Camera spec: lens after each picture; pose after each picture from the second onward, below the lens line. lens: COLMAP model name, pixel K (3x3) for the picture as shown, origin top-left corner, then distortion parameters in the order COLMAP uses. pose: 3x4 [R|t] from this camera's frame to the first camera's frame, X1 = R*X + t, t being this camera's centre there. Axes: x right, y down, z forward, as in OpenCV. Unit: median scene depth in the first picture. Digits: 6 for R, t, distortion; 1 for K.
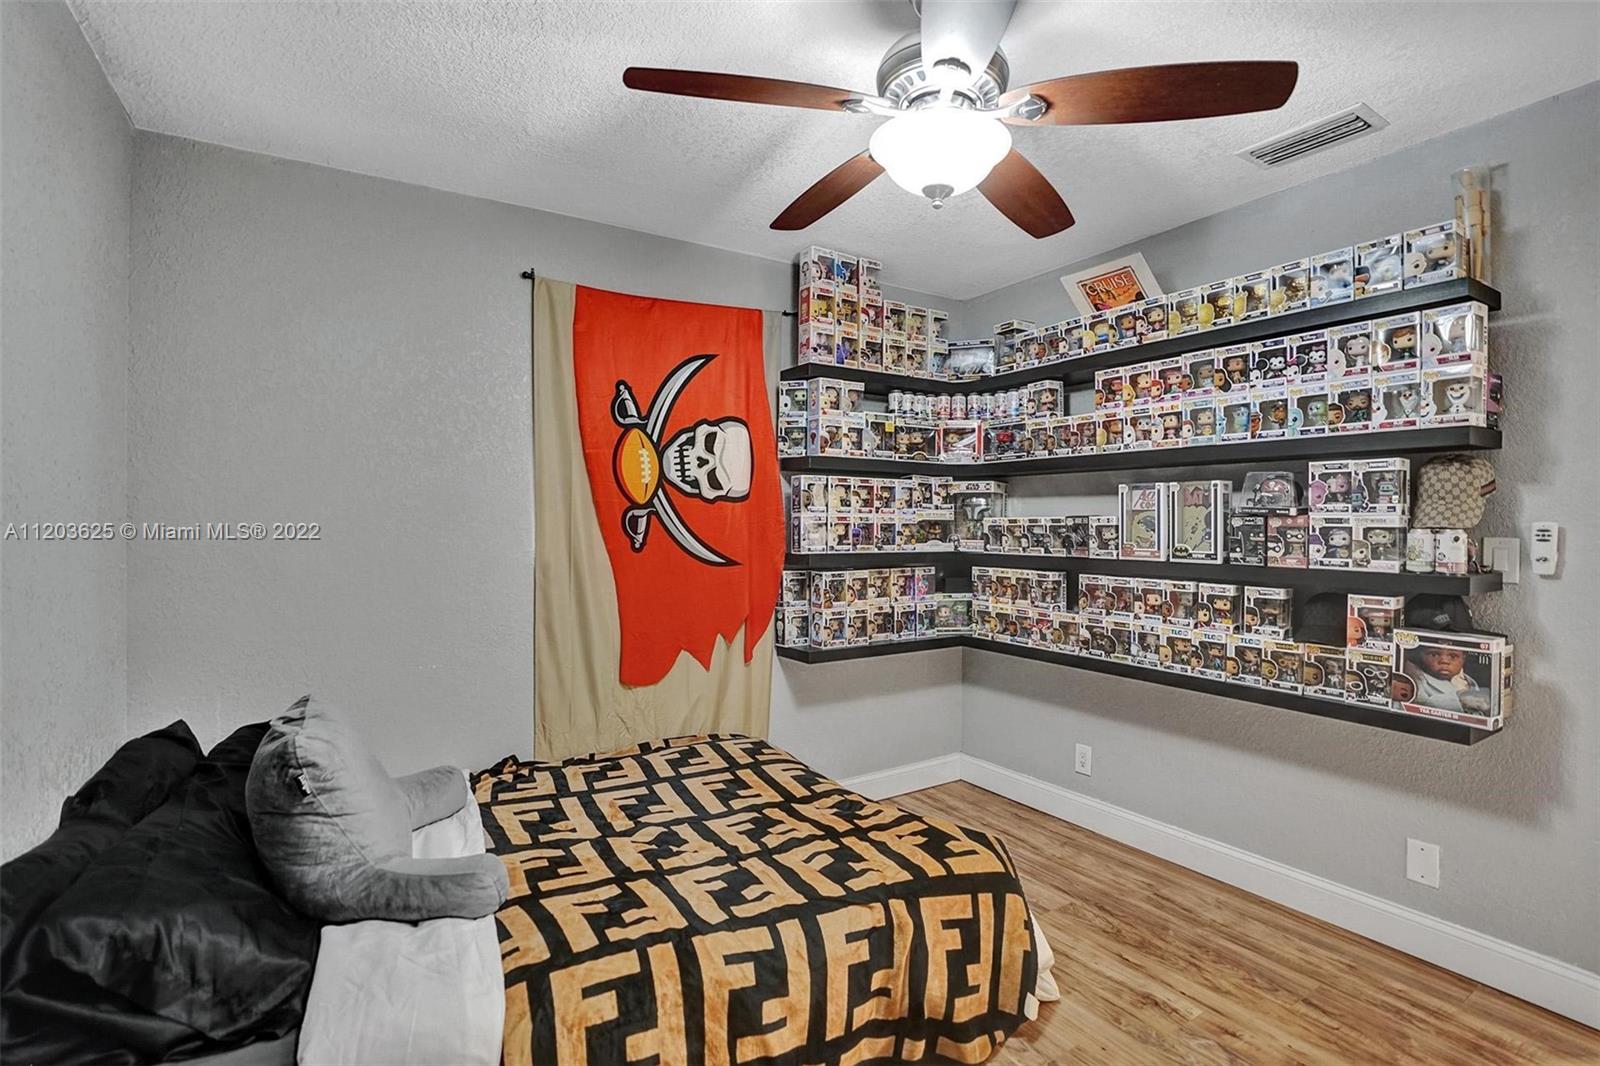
lens RADIAL K [[741.6, 0, 804.7], [0, 741.6, 528.5], [0, 0, 1]] dist [-0.081327, 0.036533]
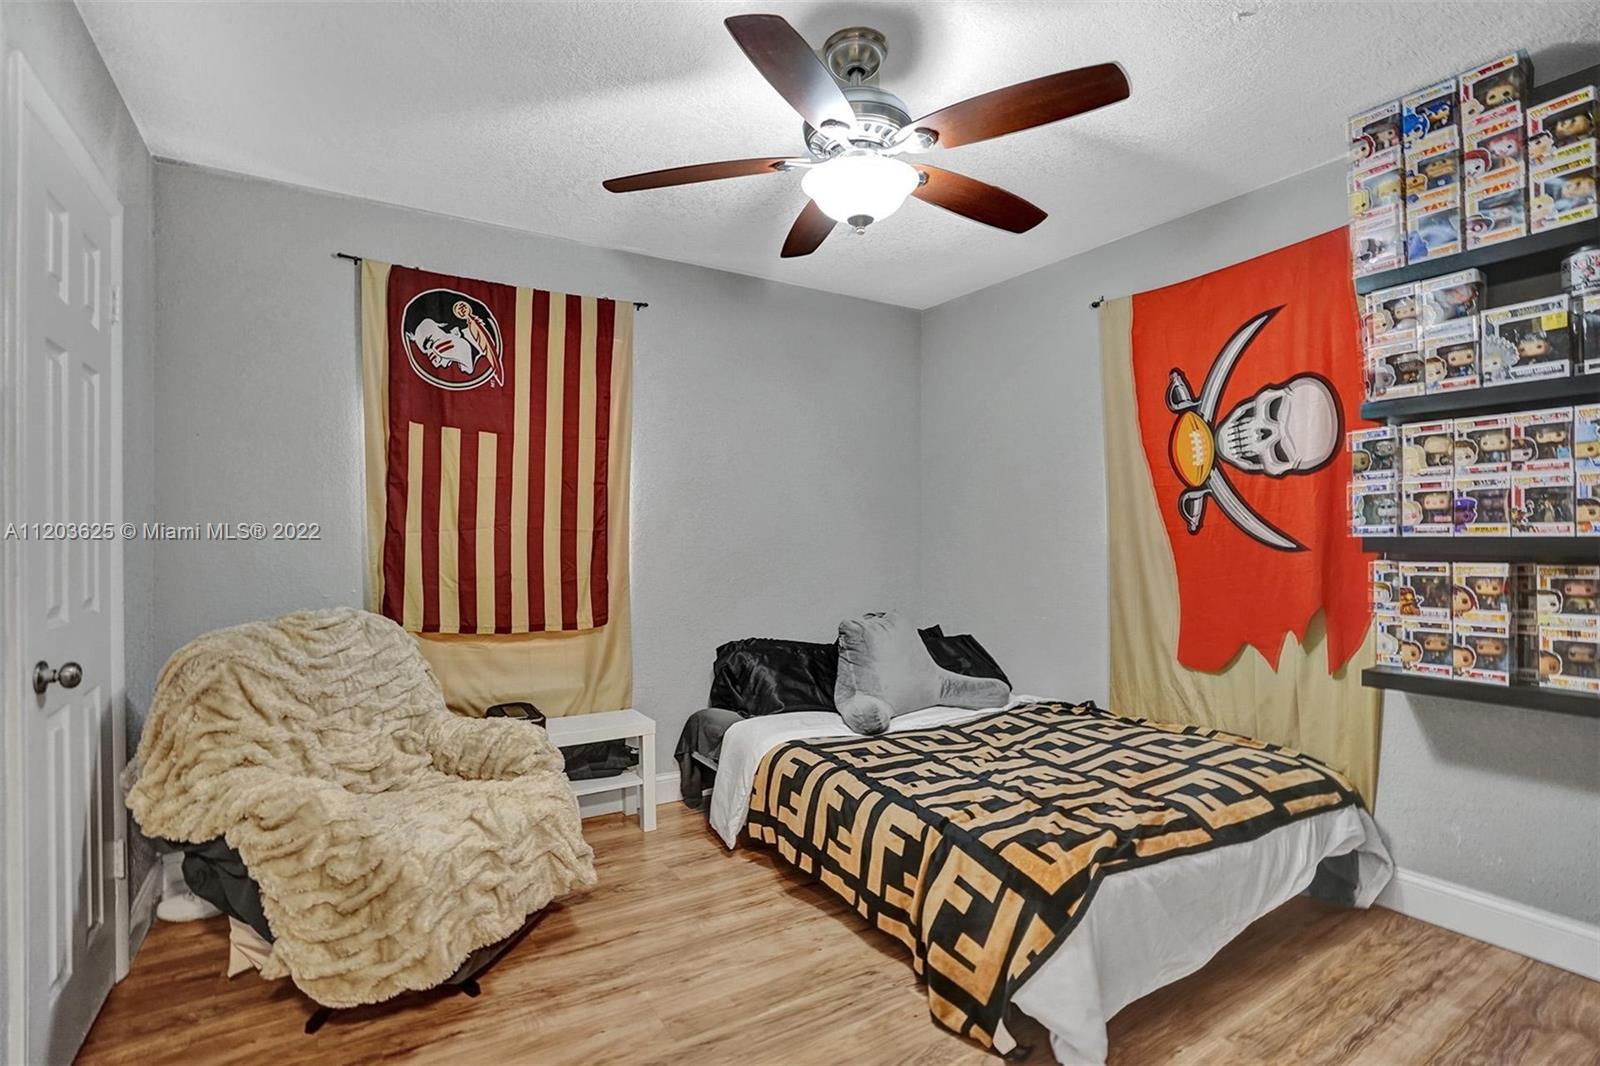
lens RADIAL K [[741.6, 0, 804.7], [0, 741.6, 528.5], [0, 0, 1]] dist [-0.081327, 0.036533]
pose [[0.021381, -0.015289, -0.999654, 0.743381], [0.007481, 0.999858, -0.015132, 0.034378], [0.999743, -0.007155, 0.021493, 0.450574]]
